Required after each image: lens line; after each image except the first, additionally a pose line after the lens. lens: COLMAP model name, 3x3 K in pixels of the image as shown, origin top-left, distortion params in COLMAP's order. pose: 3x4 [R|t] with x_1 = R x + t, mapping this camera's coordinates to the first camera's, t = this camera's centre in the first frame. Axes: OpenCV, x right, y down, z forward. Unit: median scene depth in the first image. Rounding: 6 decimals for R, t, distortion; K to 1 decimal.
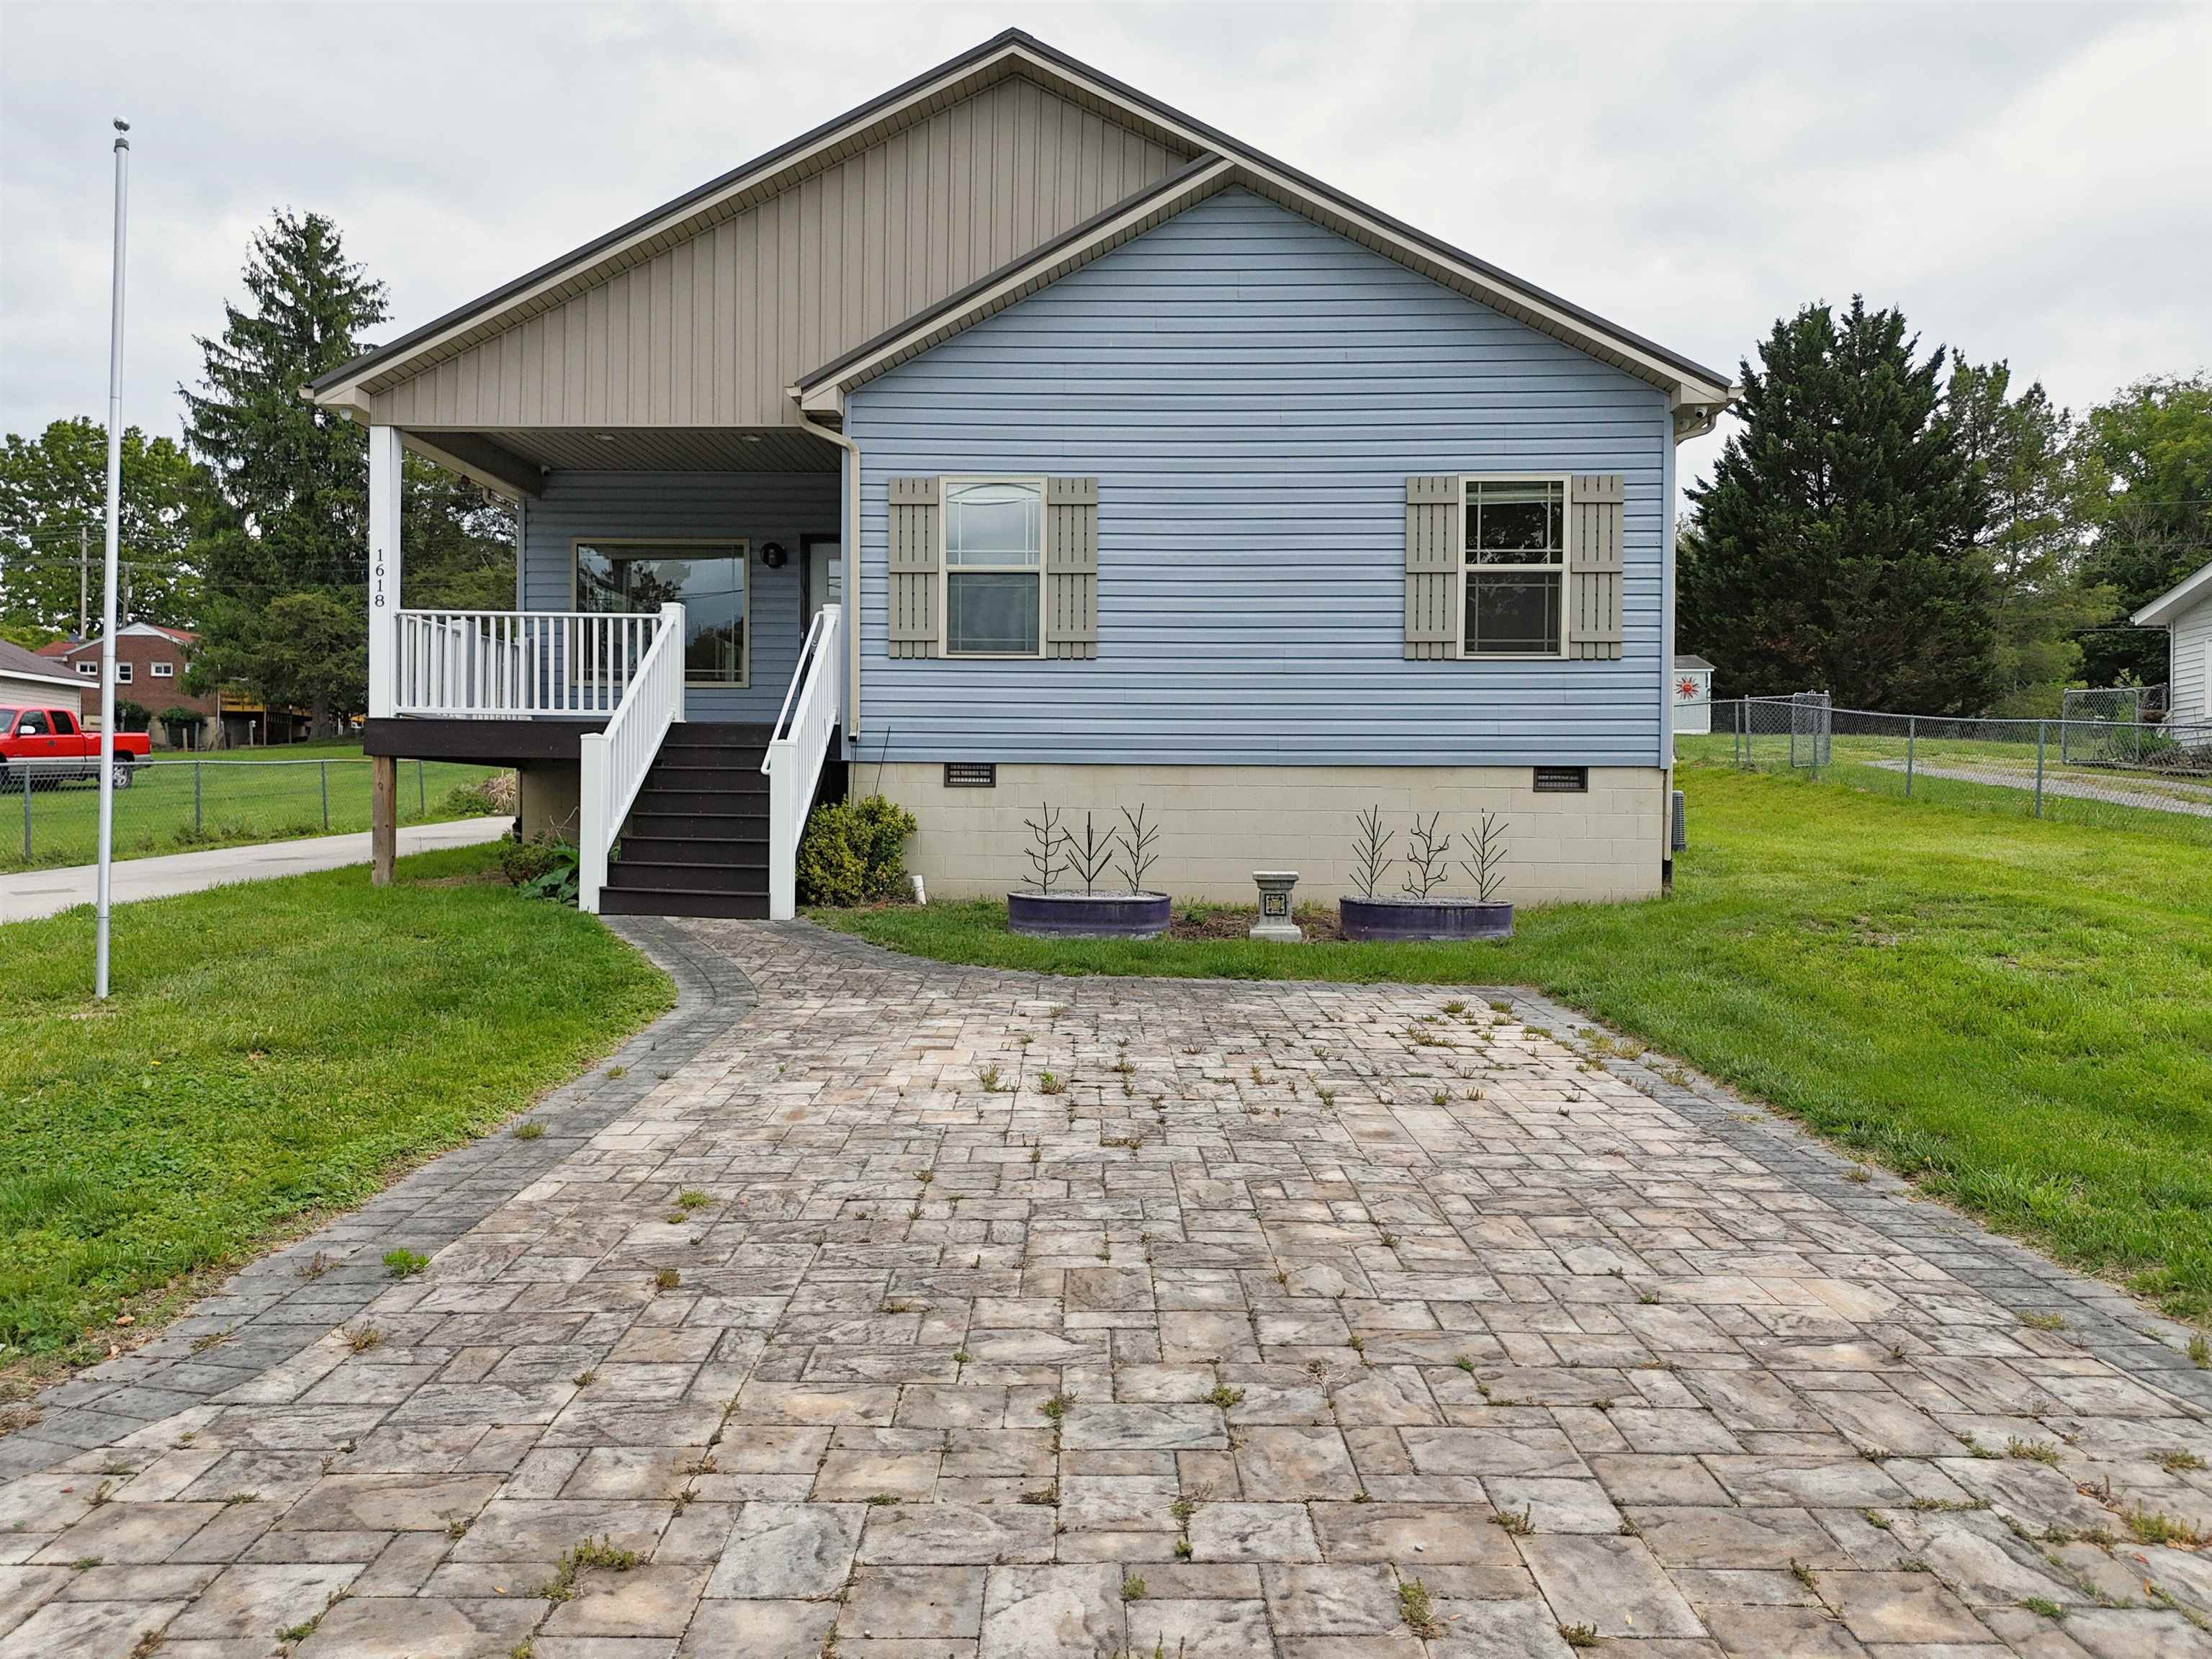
lens RADIAL K [[1621.1, 0, 1111.0], [0, 1621.1, 822.3], [0, 0, 1]] dist [0.081239, -0.079652]
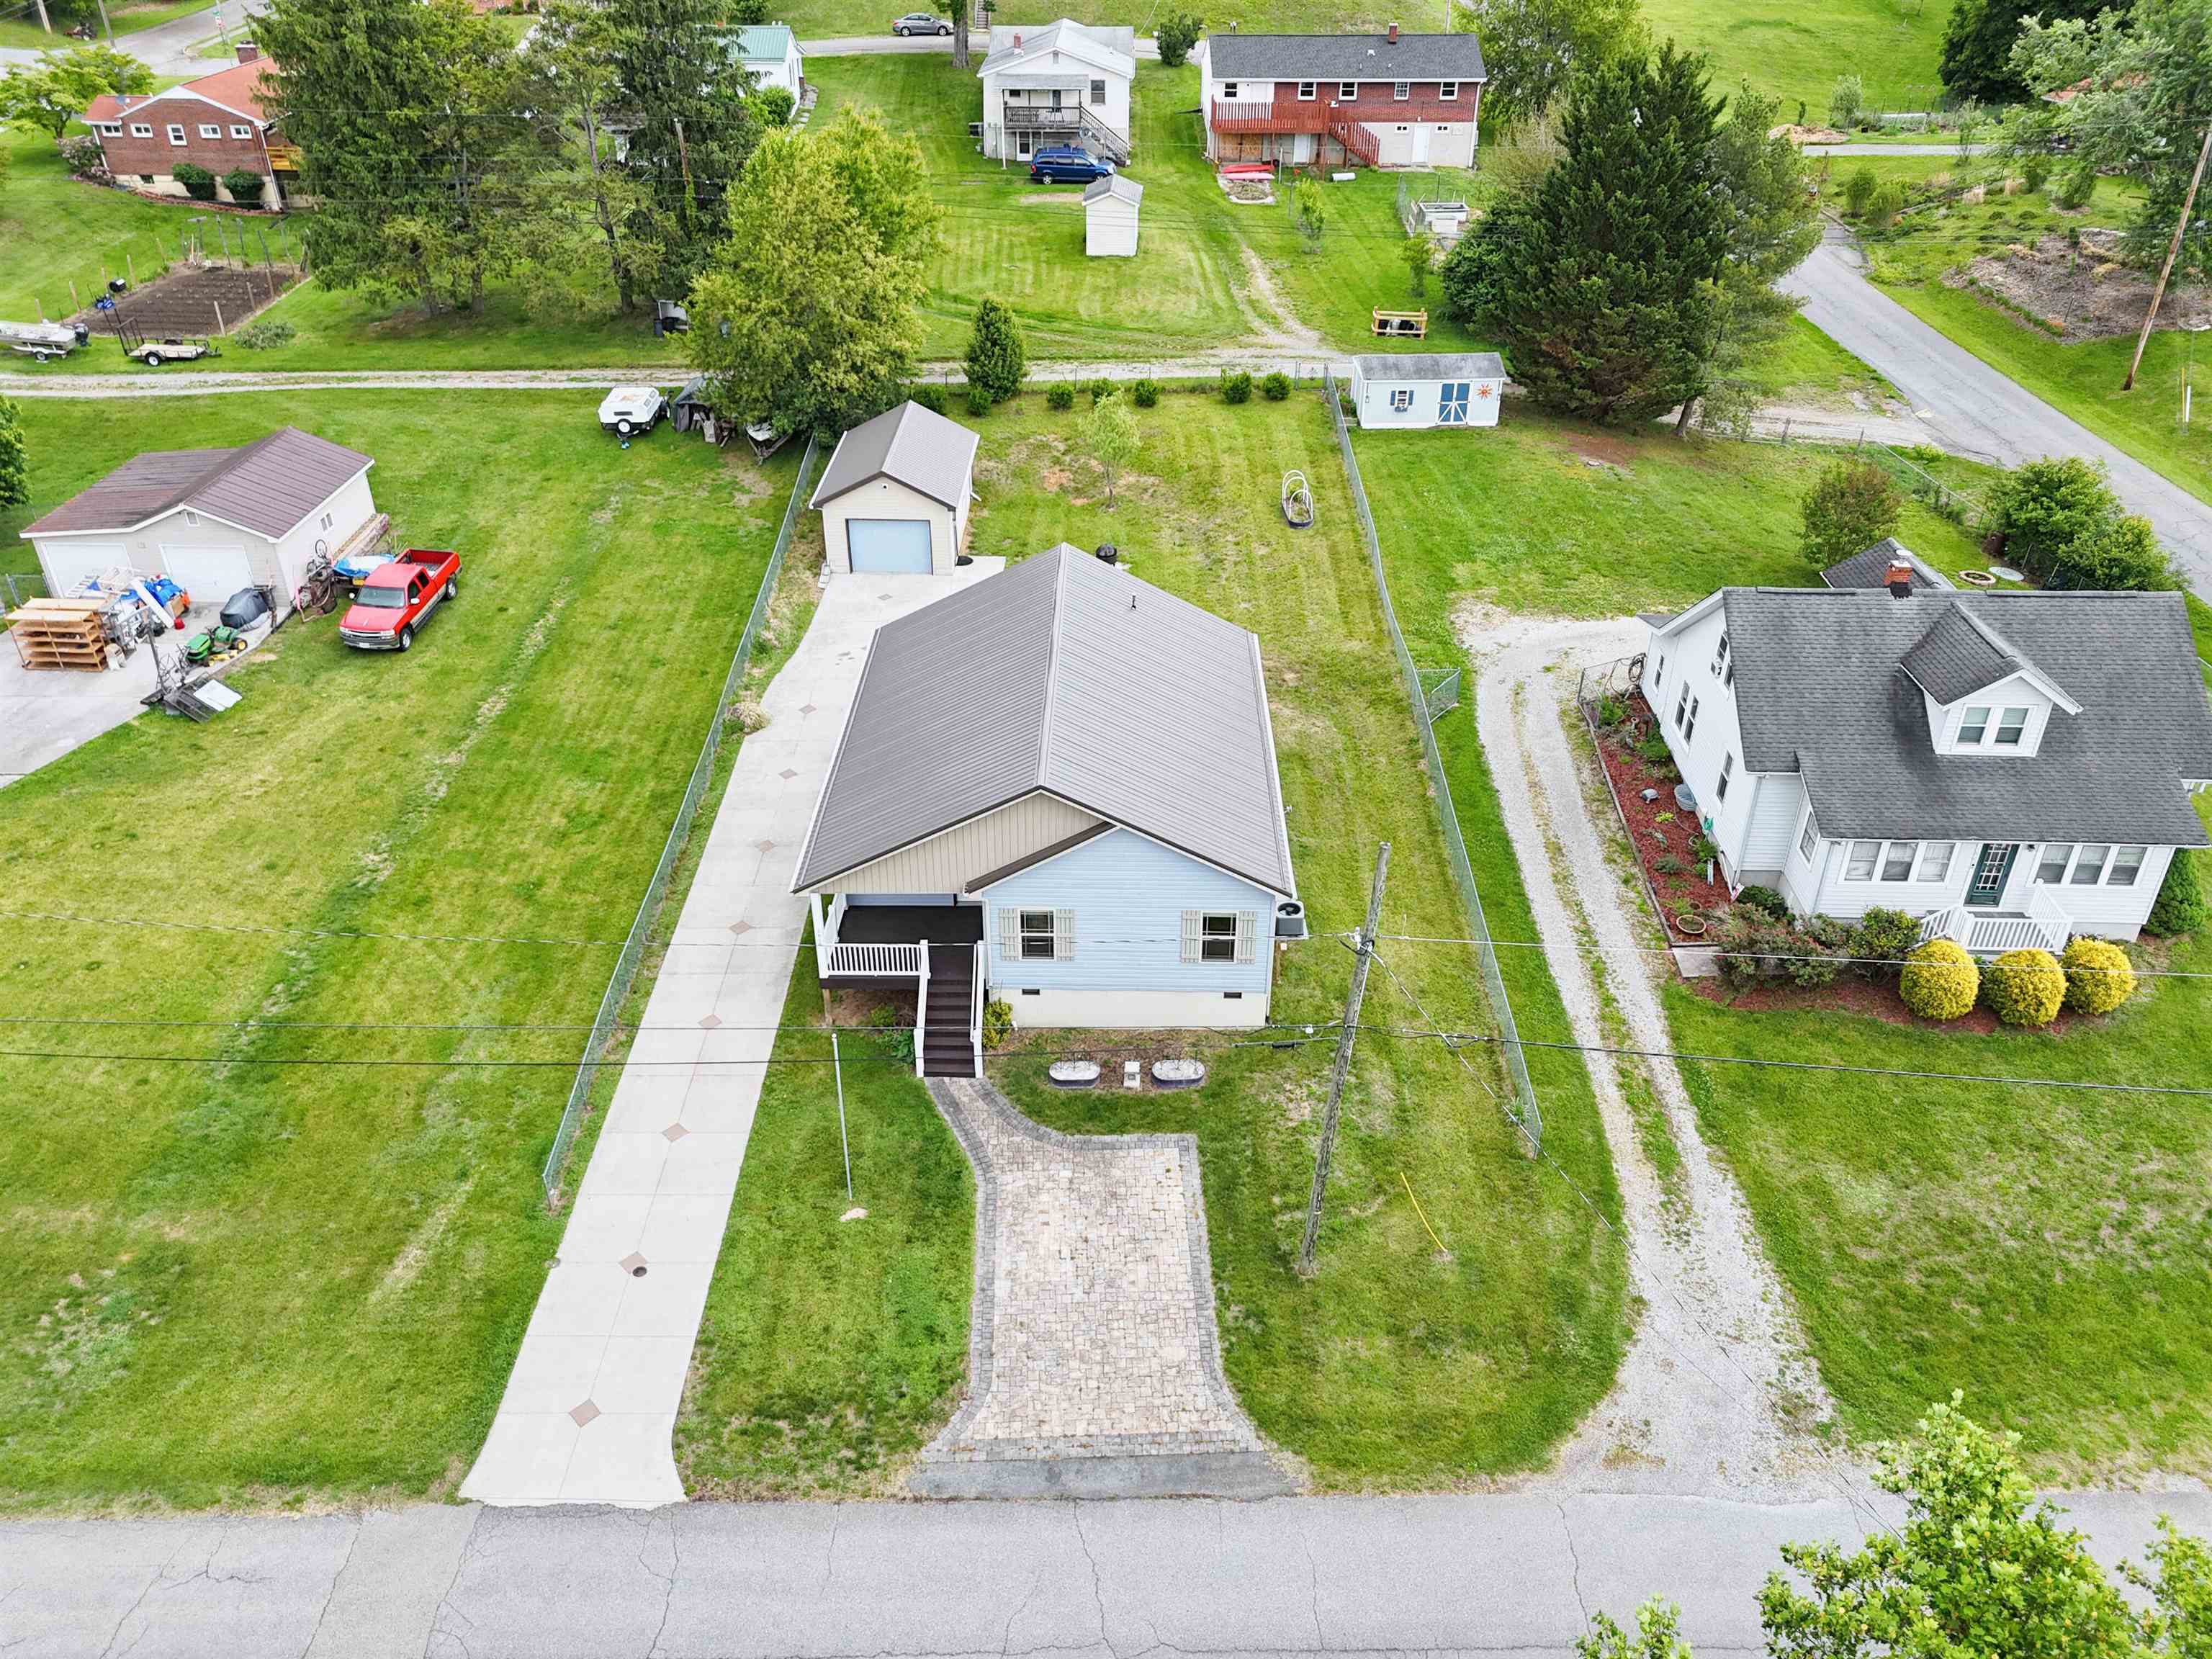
lens RADIAL K [[1652.0, 0, 1108.4], [0, 1652.0, 772.6], [0, 0, 1]] dist [0.087386, -0.094213]
pose [[0.999660, -0.017468, 0.019382, 0.000808], [0.005189, 0.861087, 0.508432, -1.860893], [-0.025570, -0.508158, 0.860884, -1.337585]]
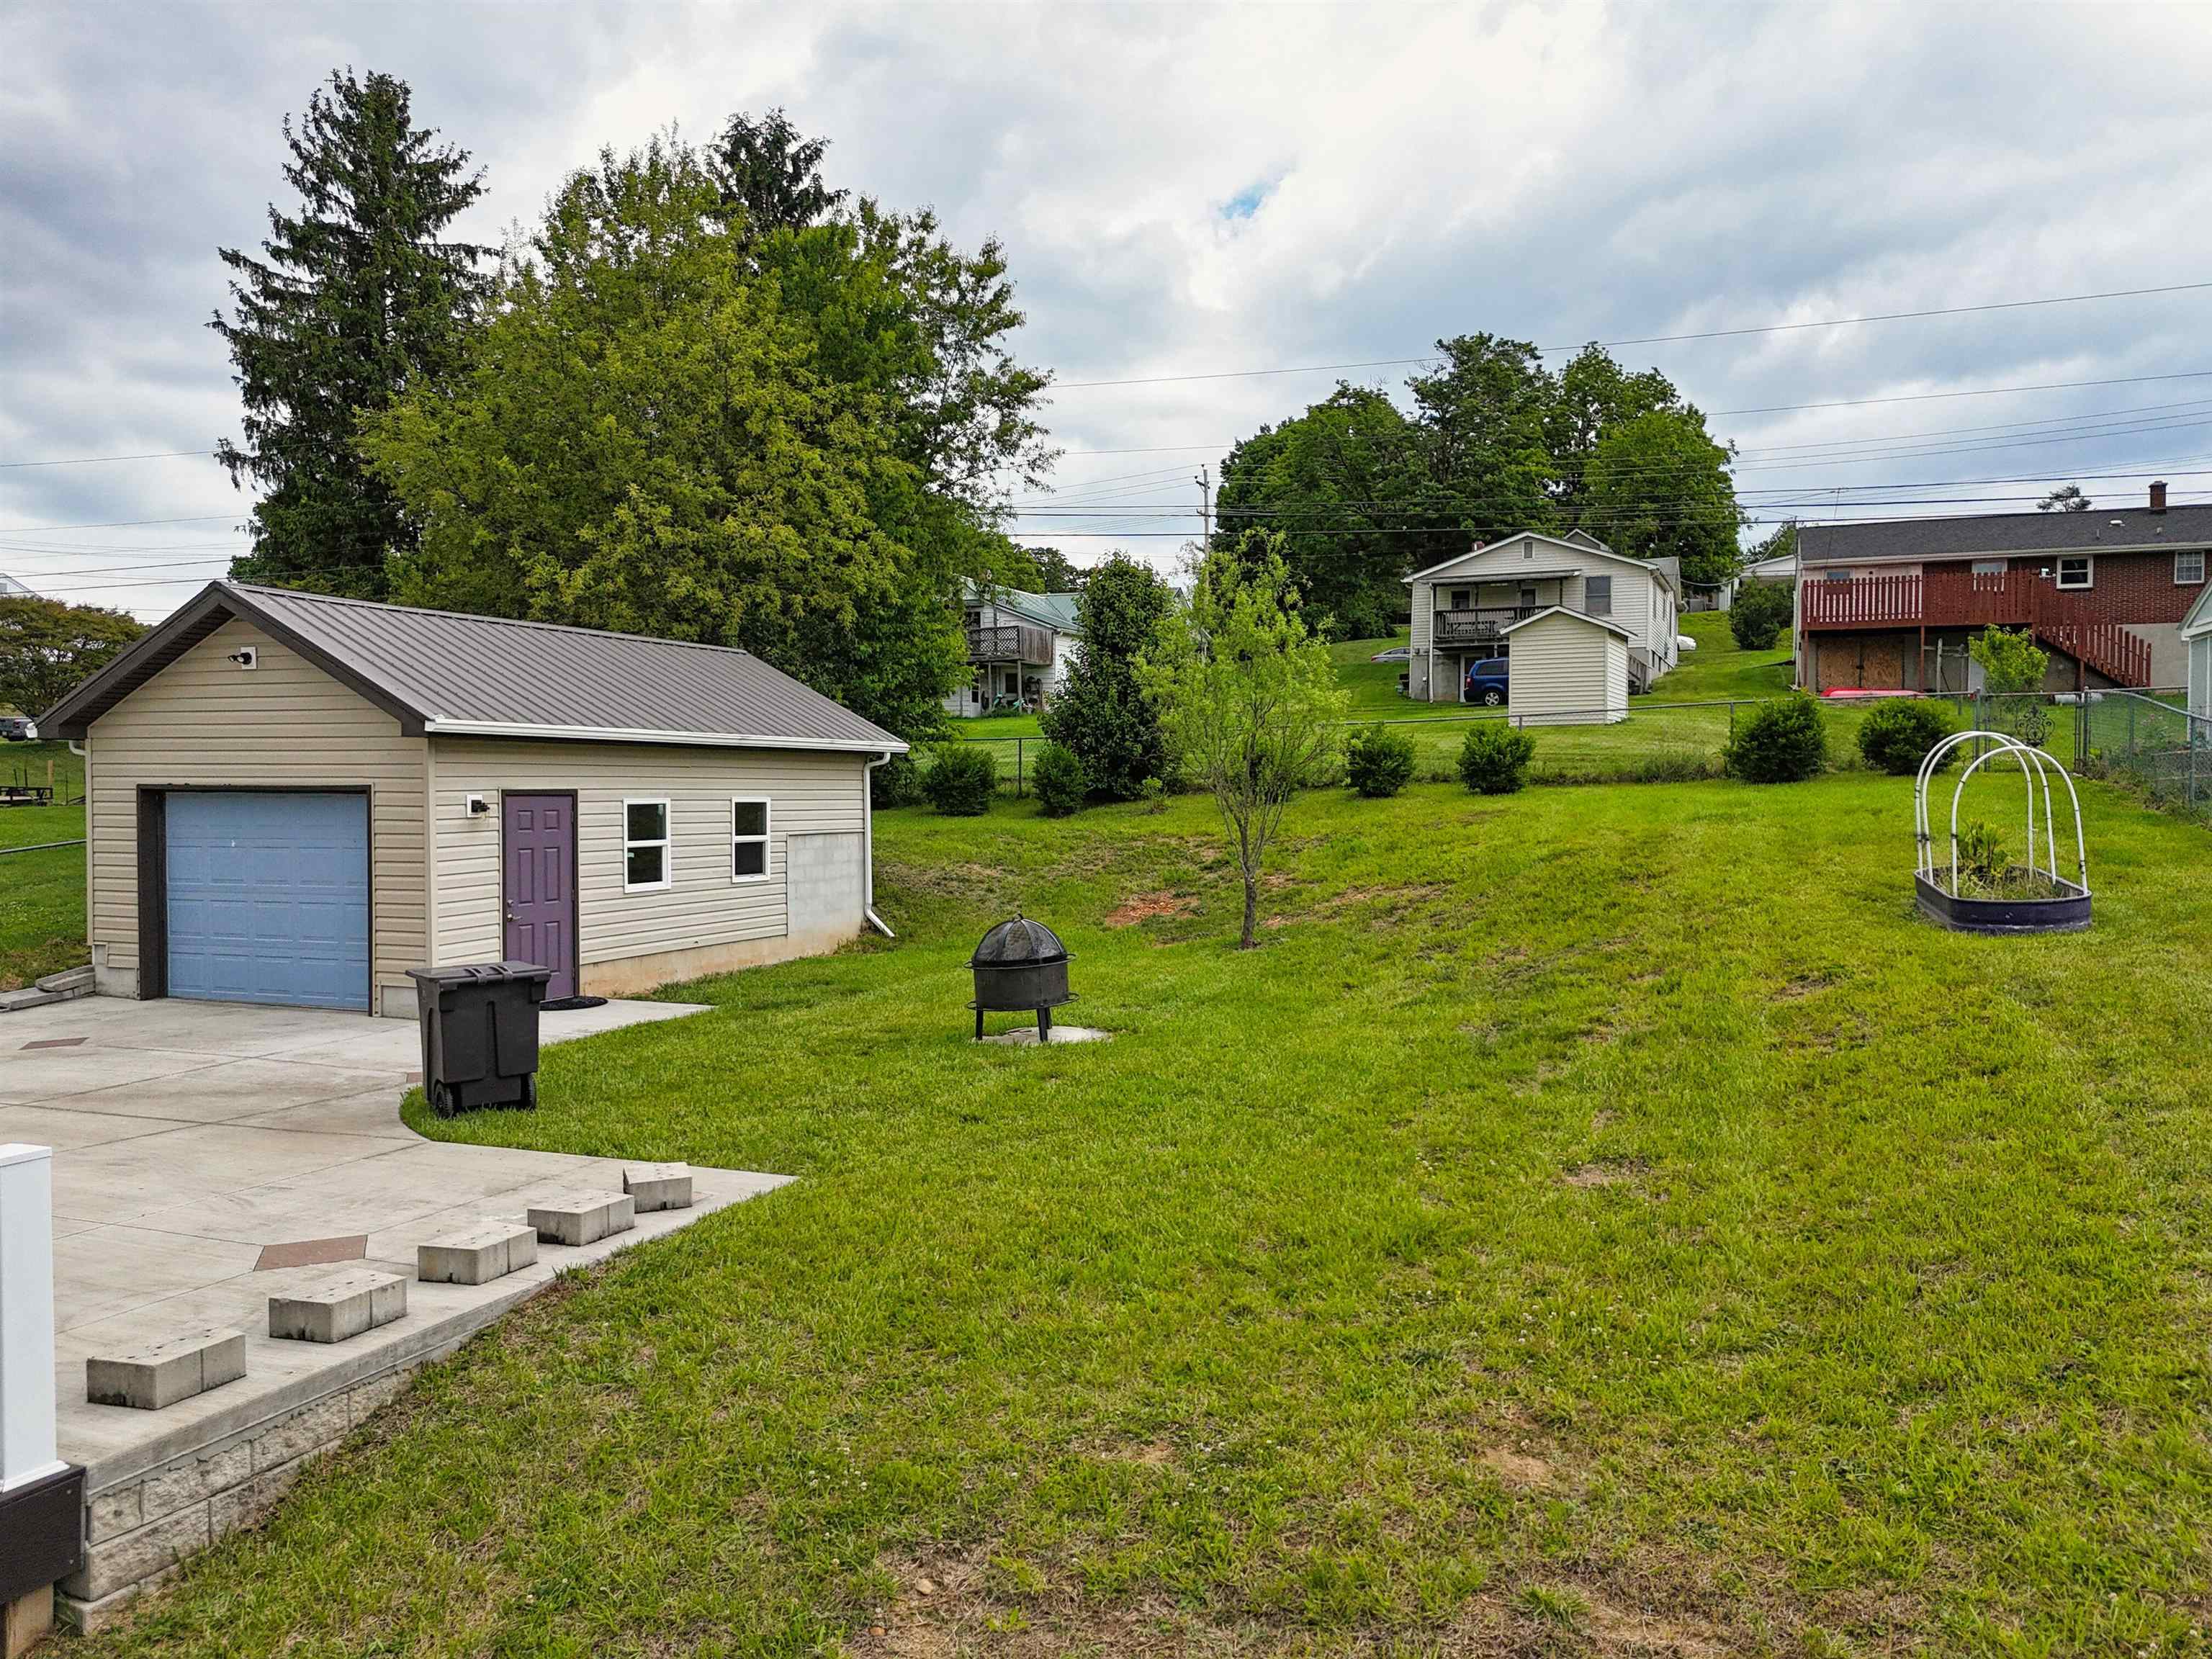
lens RADIAL K [[1621.1, 0, 1111.0], [0, 1621.1, 822.3], [0, 0, 1]] dist [0.081239, -0.079652]
pose [[0.933194, -0.001322, -0.359371, 0.490590], [0.010164, 0.999690, 0.022714, -0.201169], [0.359230, -0.024849, 0.932918, 2.011172]]
